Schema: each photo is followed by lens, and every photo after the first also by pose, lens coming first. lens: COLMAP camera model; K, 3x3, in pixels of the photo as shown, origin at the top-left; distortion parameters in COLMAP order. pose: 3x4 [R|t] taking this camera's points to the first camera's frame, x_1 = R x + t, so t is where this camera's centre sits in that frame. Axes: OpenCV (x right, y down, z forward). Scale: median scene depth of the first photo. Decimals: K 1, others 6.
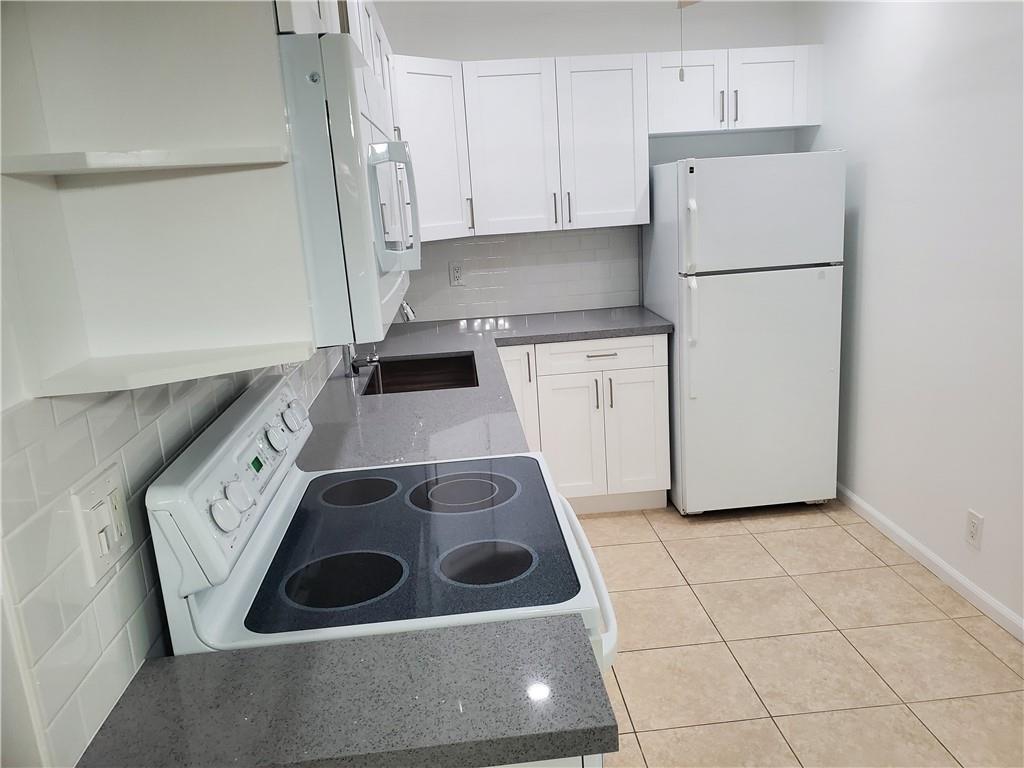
lens RADIAL K [[800.1, 0, 520.3], [0, 800.1, 384.1], [0, 0, 1]] dist [0.039556, -0.039123]
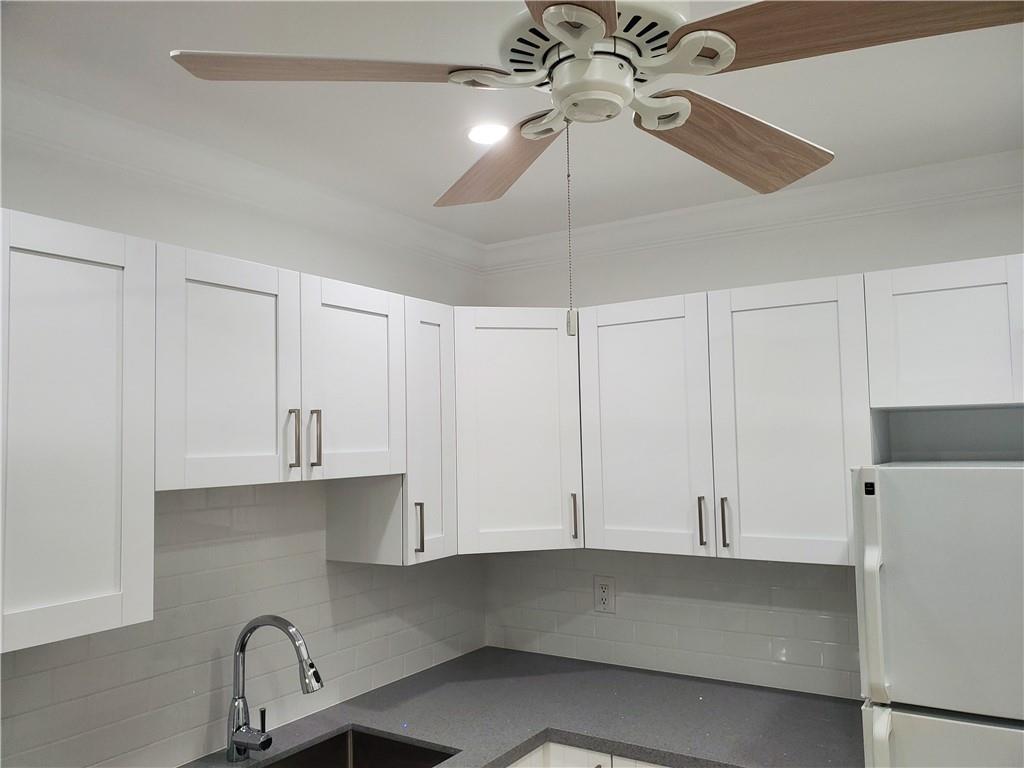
lens RADIAL K [[800.1, 0, 510.2], [0, 800.1, 390.7], [0, 0, 1]] dist [0.039556, -0.039123]
pose [[0.781782, 0.006180, -0.623522, 0.322238], [-0.175136, 0.961875, -0.210056, -0.168227], [0.598452, 0.273419, 0.753059, 0.445966]]
